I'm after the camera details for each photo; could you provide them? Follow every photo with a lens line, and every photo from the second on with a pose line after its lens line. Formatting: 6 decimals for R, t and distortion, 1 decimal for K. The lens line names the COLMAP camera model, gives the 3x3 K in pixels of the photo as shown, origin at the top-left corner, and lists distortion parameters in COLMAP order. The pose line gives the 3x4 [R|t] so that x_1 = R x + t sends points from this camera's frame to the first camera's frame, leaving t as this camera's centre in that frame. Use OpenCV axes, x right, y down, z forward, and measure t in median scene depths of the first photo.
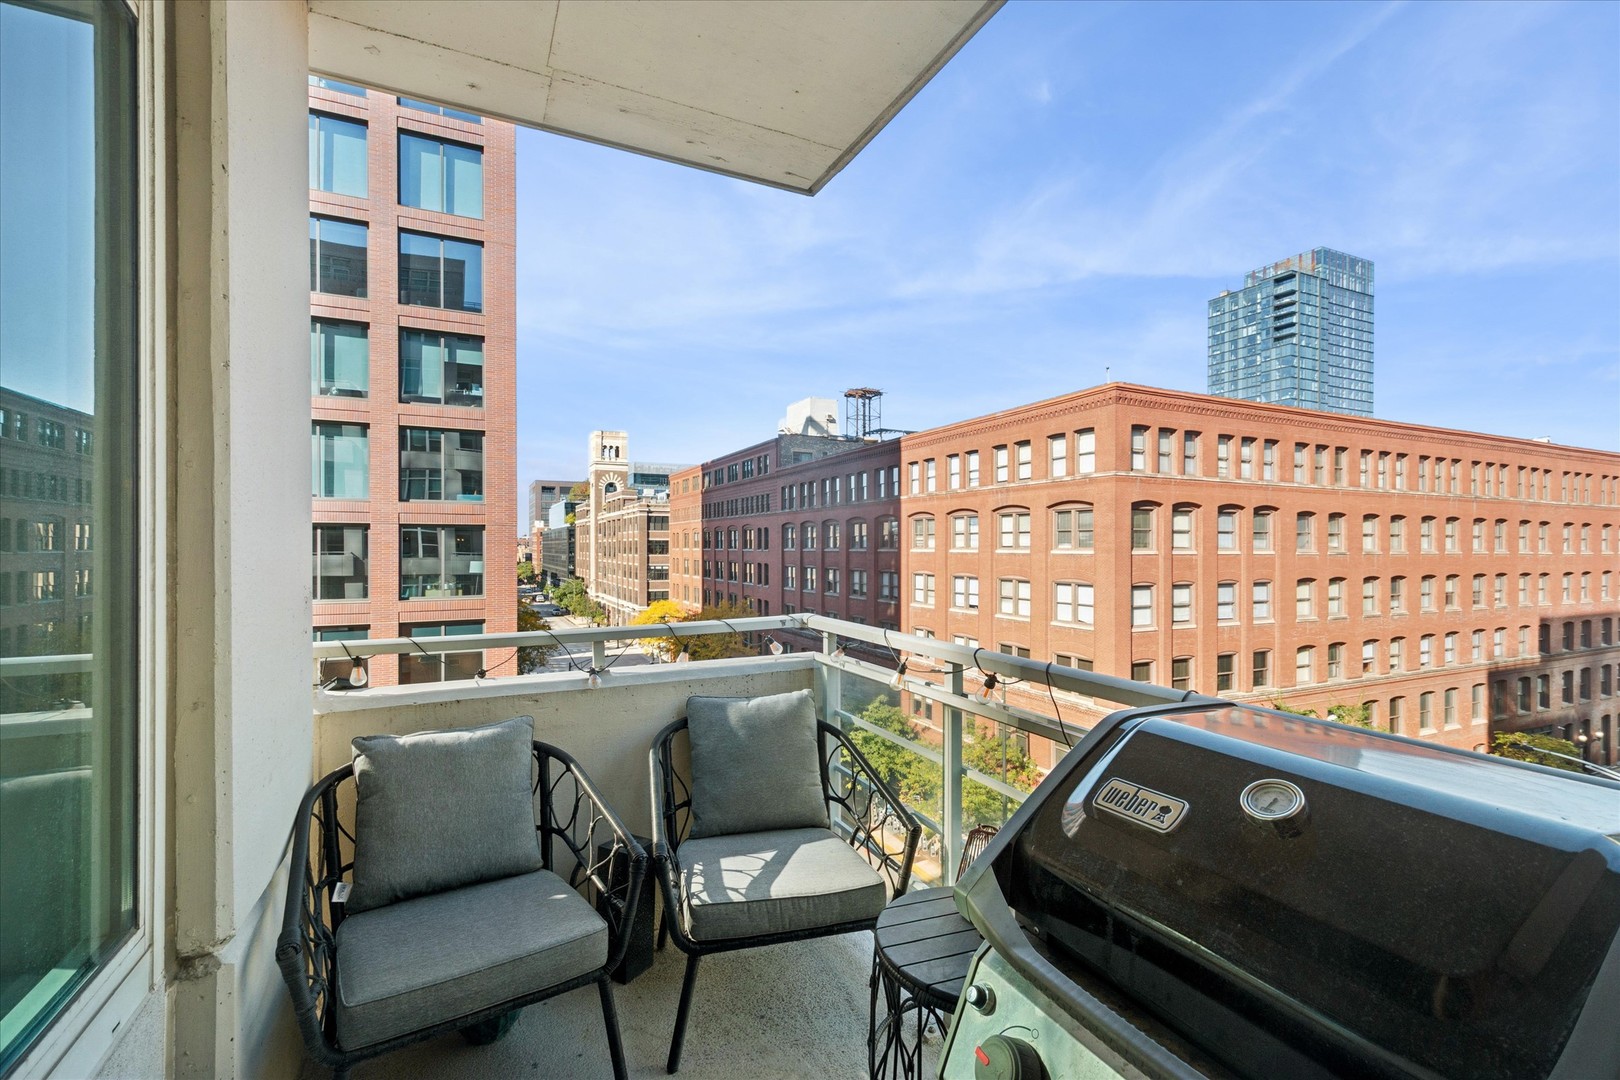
lens RADIAL K [[701.3, 0, 806.9], [0, 701.3, 547.4], [0, 0, 1]] dist [0.003512, -0.000331]
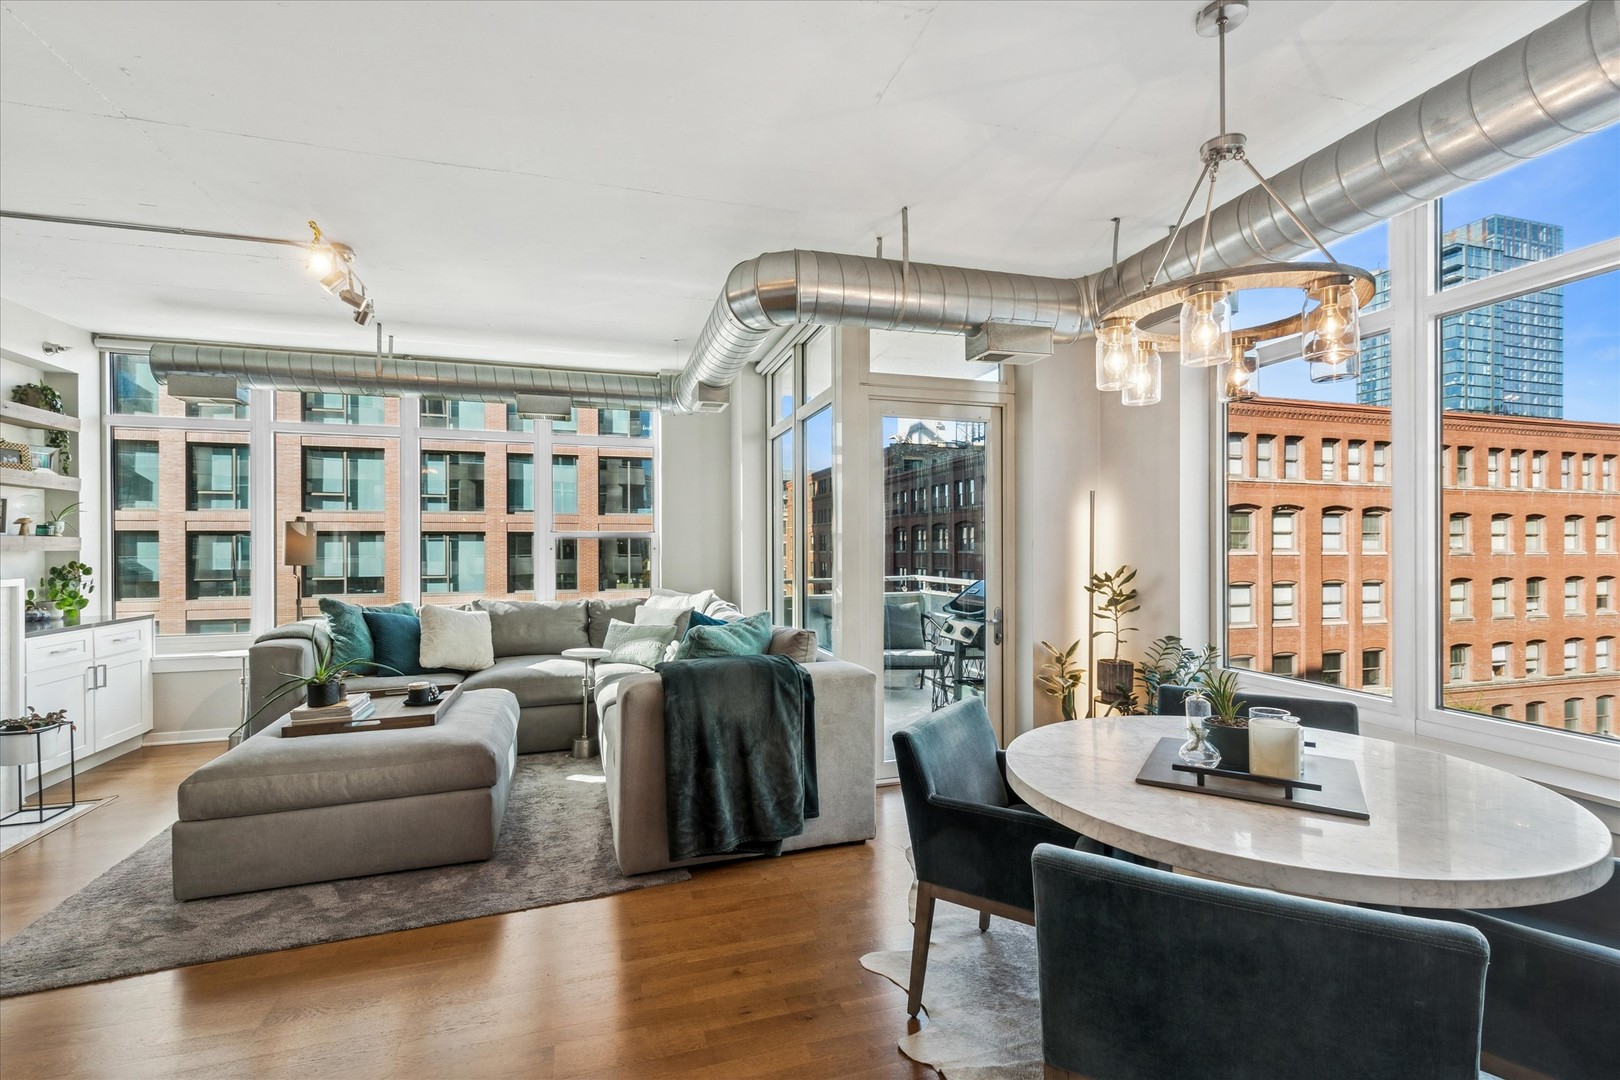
lens RADIAL K [[701.3, 0, 806.9], [0, 701.3, 547.4], [0, 0, 1]] dist [0.003512, -0.000331]
pose [[0.987754, -0.003360, -0.155984, 0.000182], [0.002800, 0.999989, -0.003815, 0.000780], [0.155995, 0.003331, 0.987752, -0.125396]]
